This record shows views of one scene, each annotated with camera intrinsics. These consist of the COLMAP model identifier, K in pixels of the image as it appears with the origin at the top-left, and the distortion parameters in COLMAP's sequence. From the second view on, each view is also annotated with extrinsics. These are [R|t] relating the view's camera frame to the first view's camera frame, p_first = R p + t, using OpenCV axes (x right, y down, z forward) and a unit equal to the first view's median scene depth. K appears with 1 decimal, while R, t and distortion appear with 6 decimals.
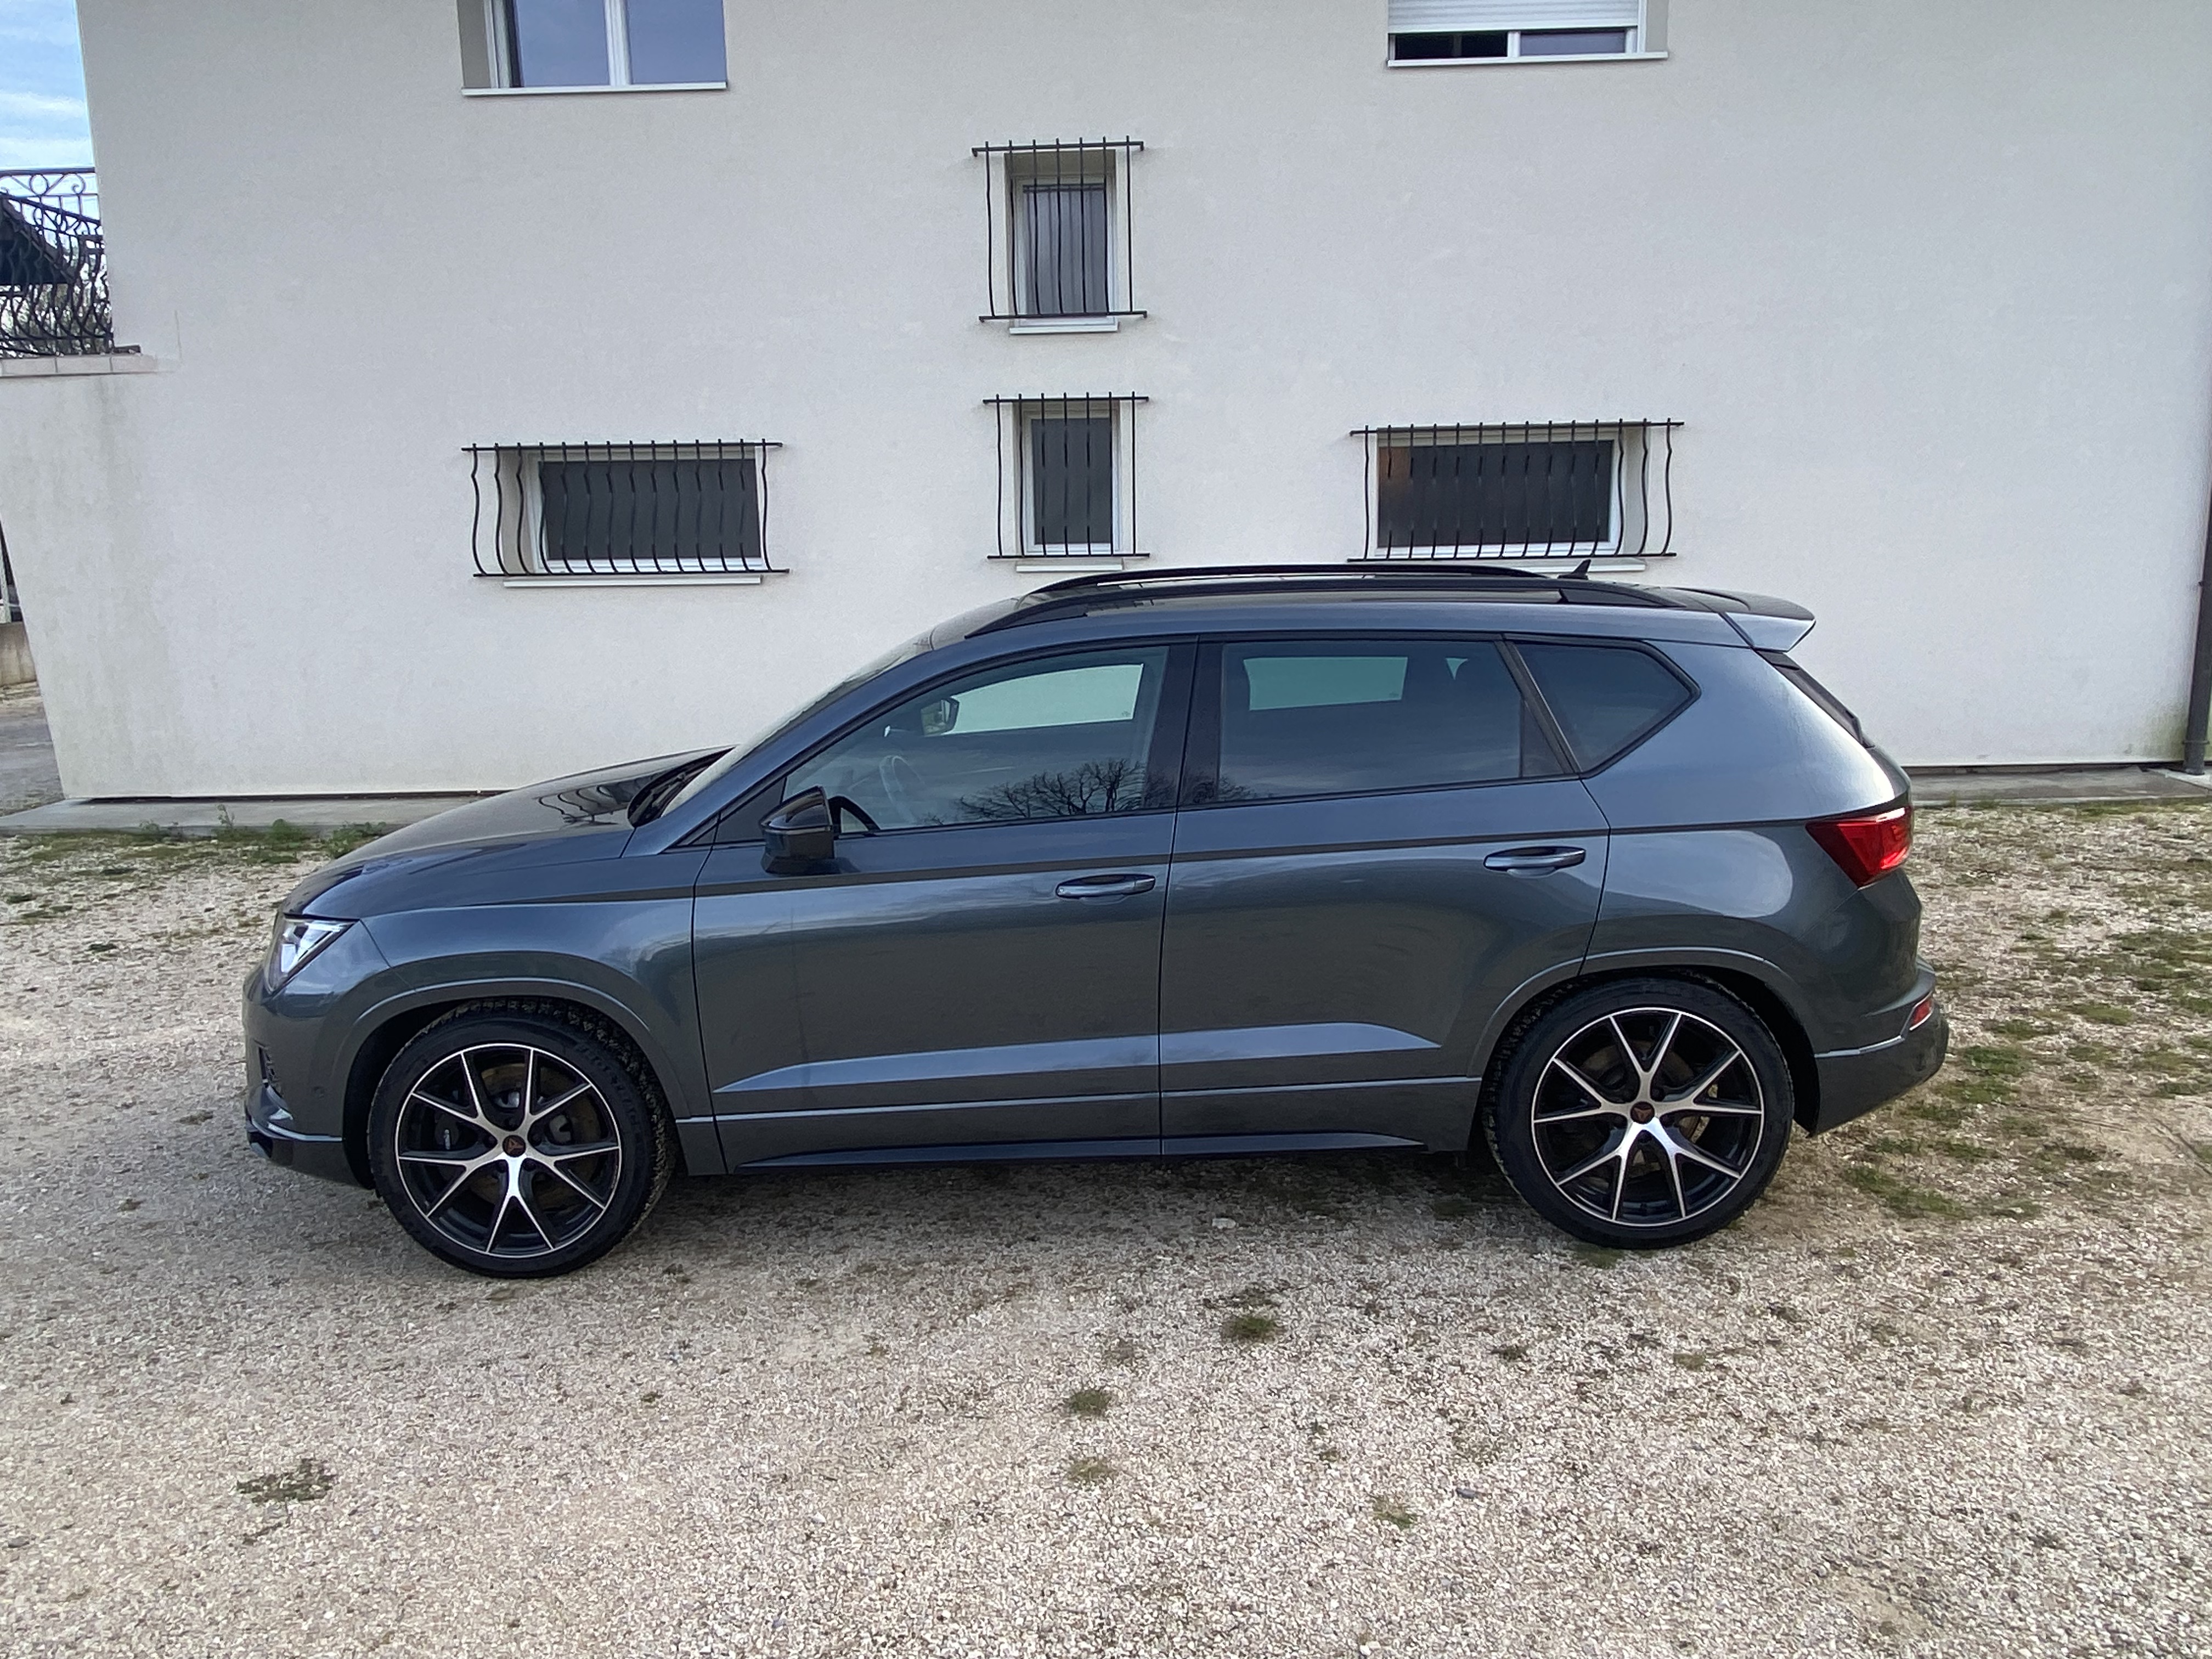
lens RADIAL K [[1521.0, 0, 1108.1], [0, 1521.0, 798.1], [0, 0, 1]] dist [0.097647, -0.132700]
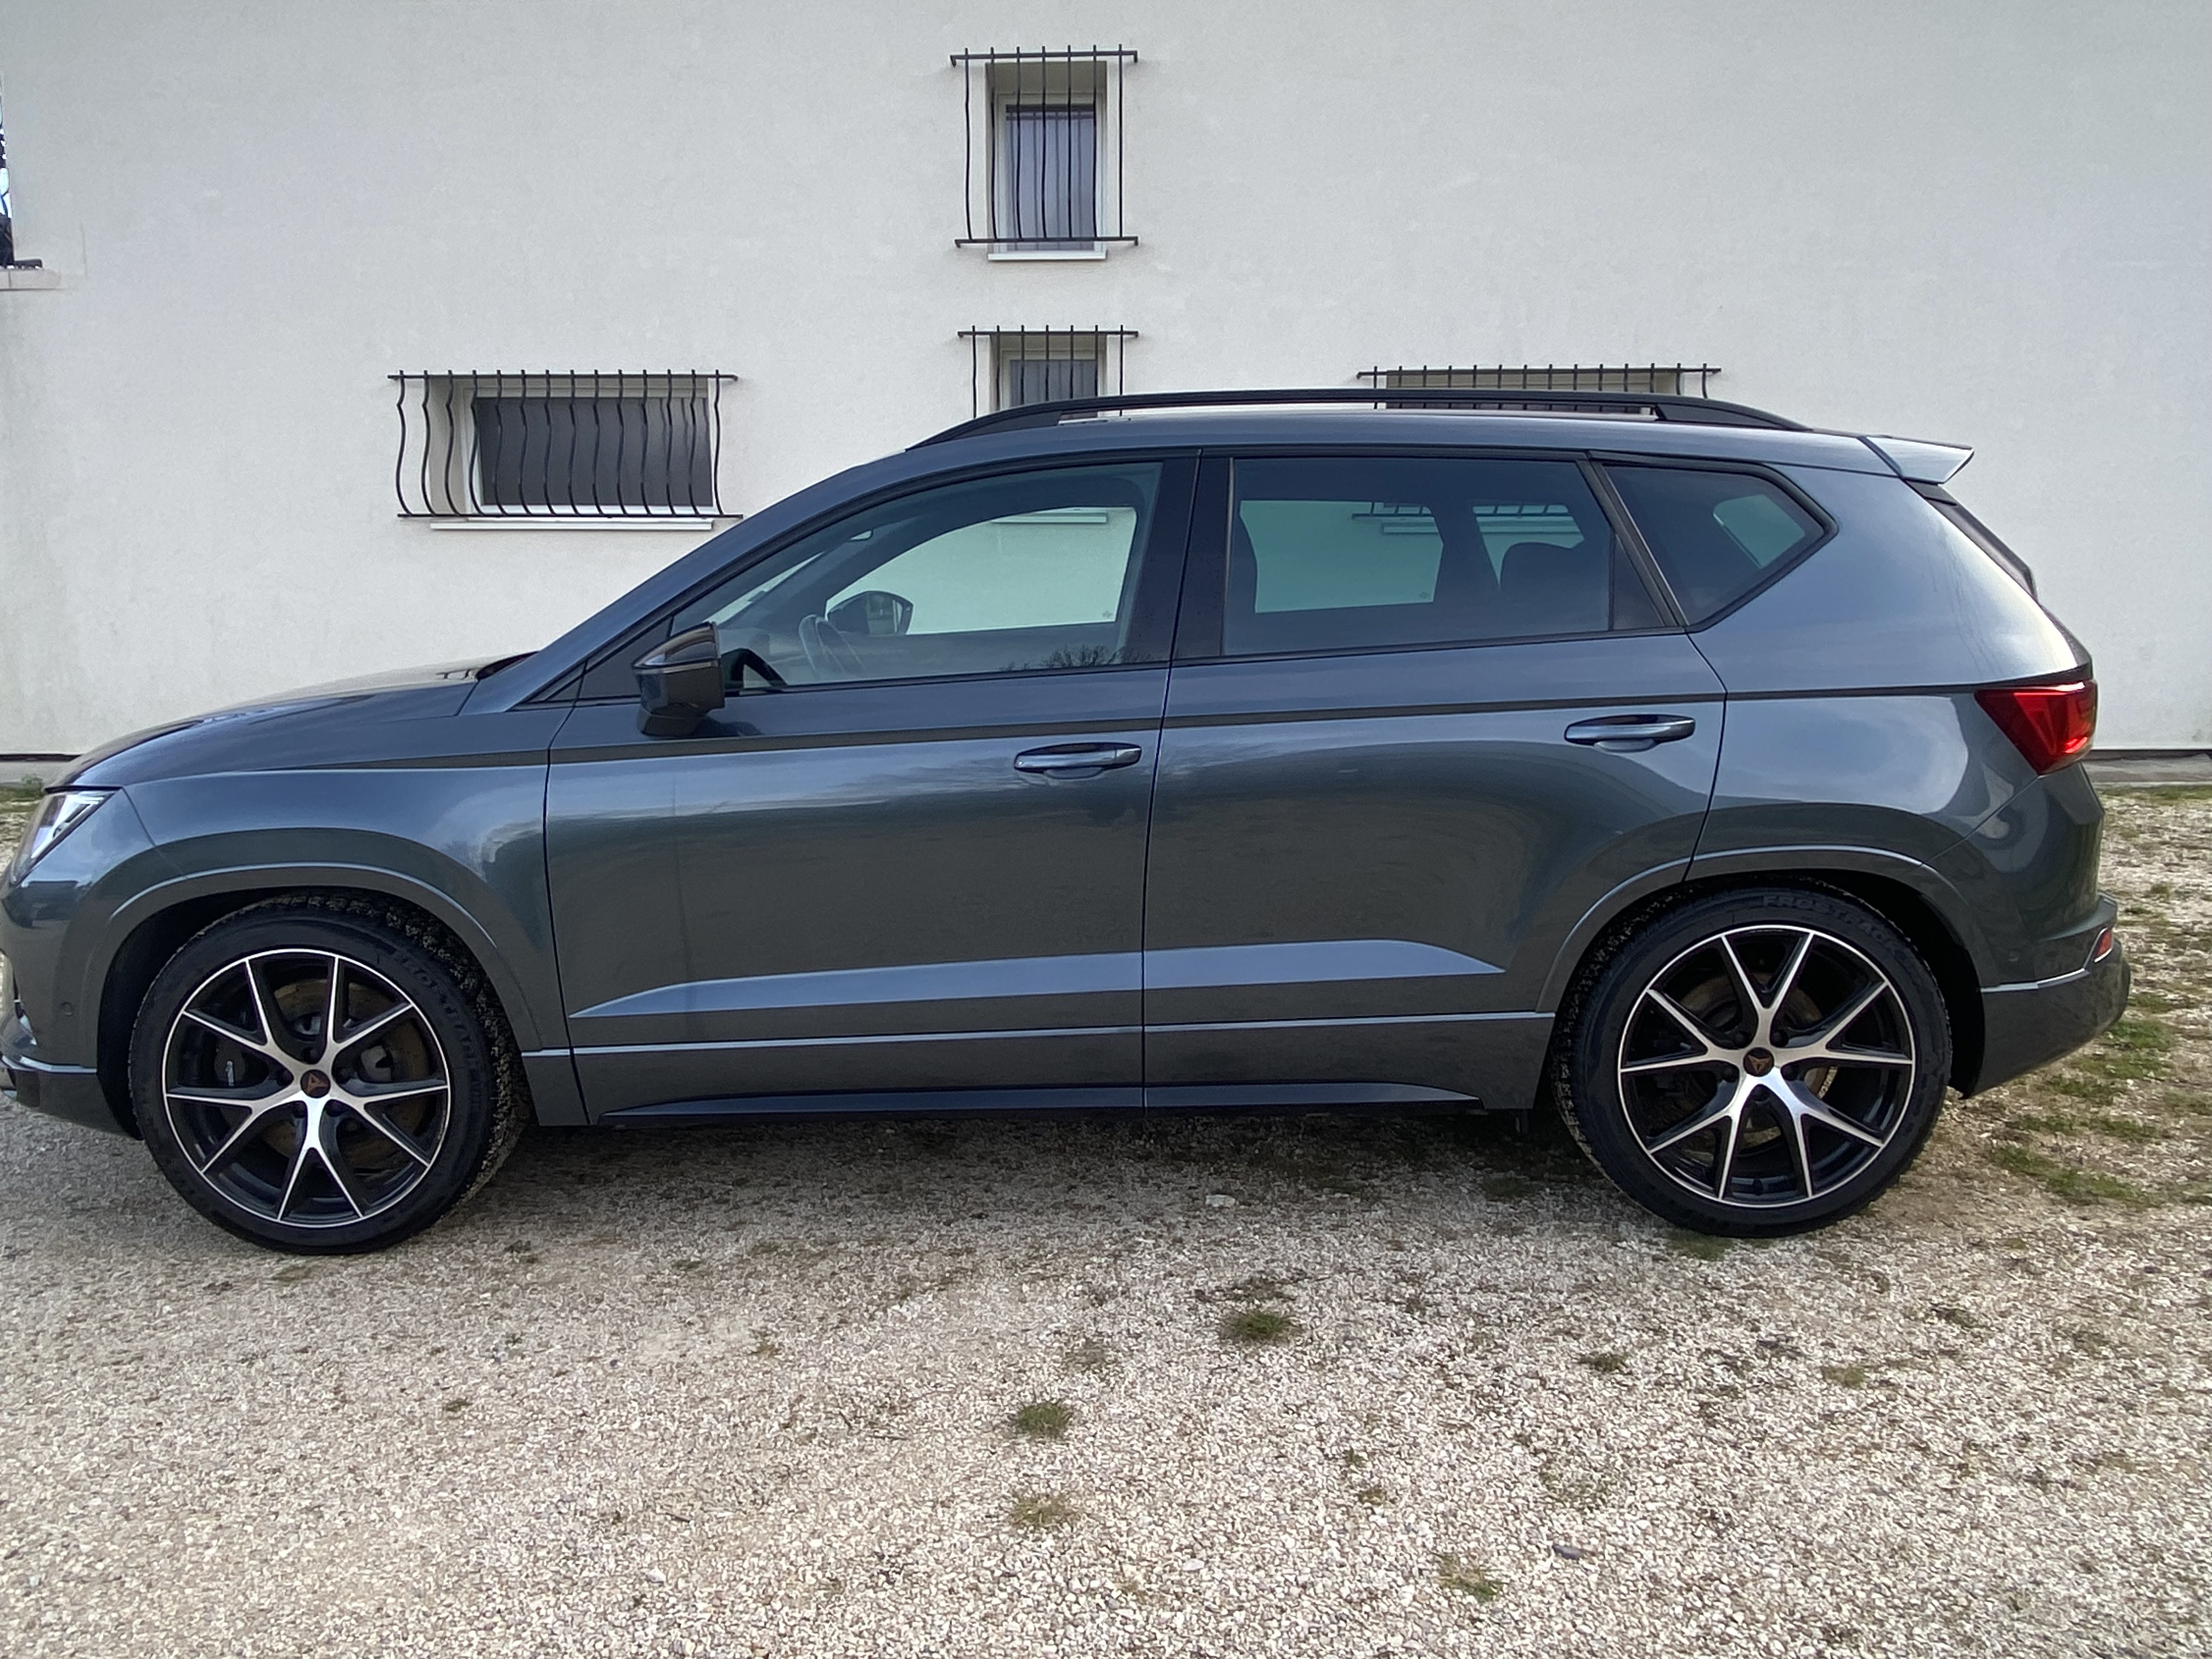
lens RADIAL K [[1529.7, 0, 1098.5], [0, 1529.7, 798.3], [0, 0, 1]] dist [0.072766, -0.086788]
pose [[0.999848, 0.016404, 0.005889, 0.004451], [-0.016280, 0.999656, -0.020562, 0.092701], [-0.006224, 0.020463, 0.999771, 0.214026]]
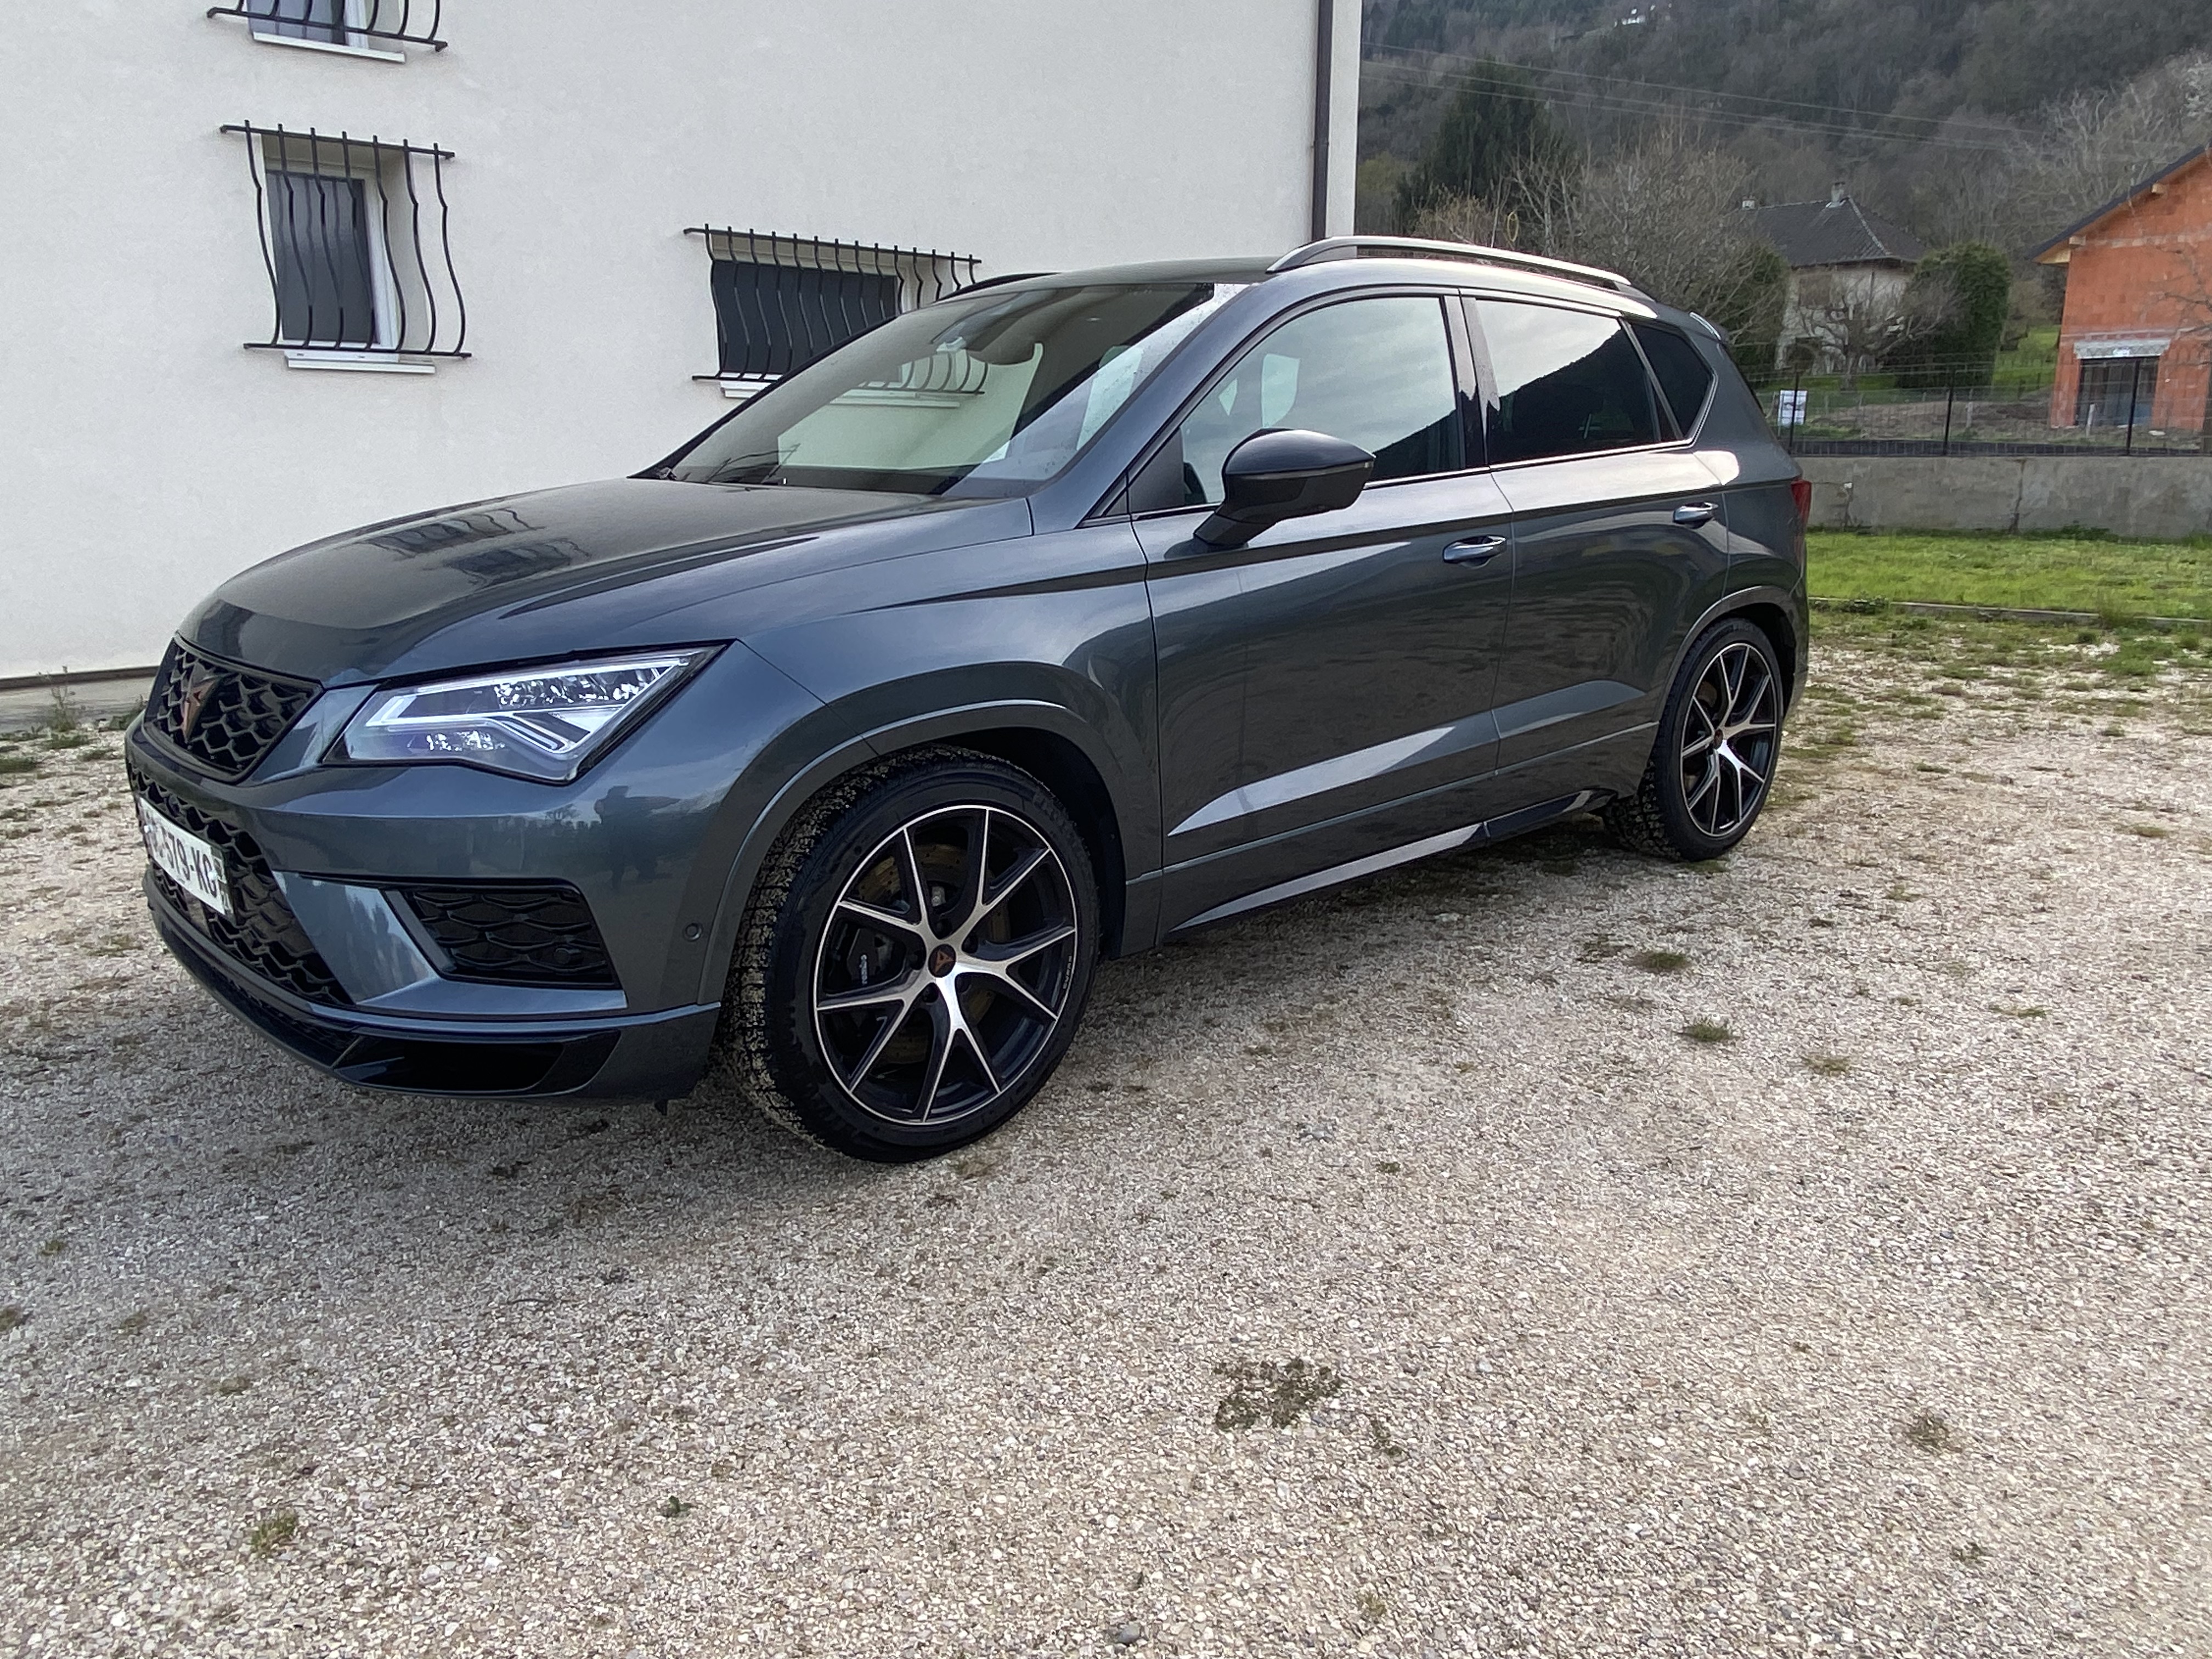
lens RADIAL K [[1540.7, 0, 1071.9], [0, 1540.7, 790.1], [0, 0, 1]] dist [0.083324, -0.112381]
pose [[0.736382, -0.125290, 0.664864, -0.809145], [0.103771, 0.991992, 0.072002, 0.108261], [-0.668561, 0.015972, 0.743486, 0.455439]]
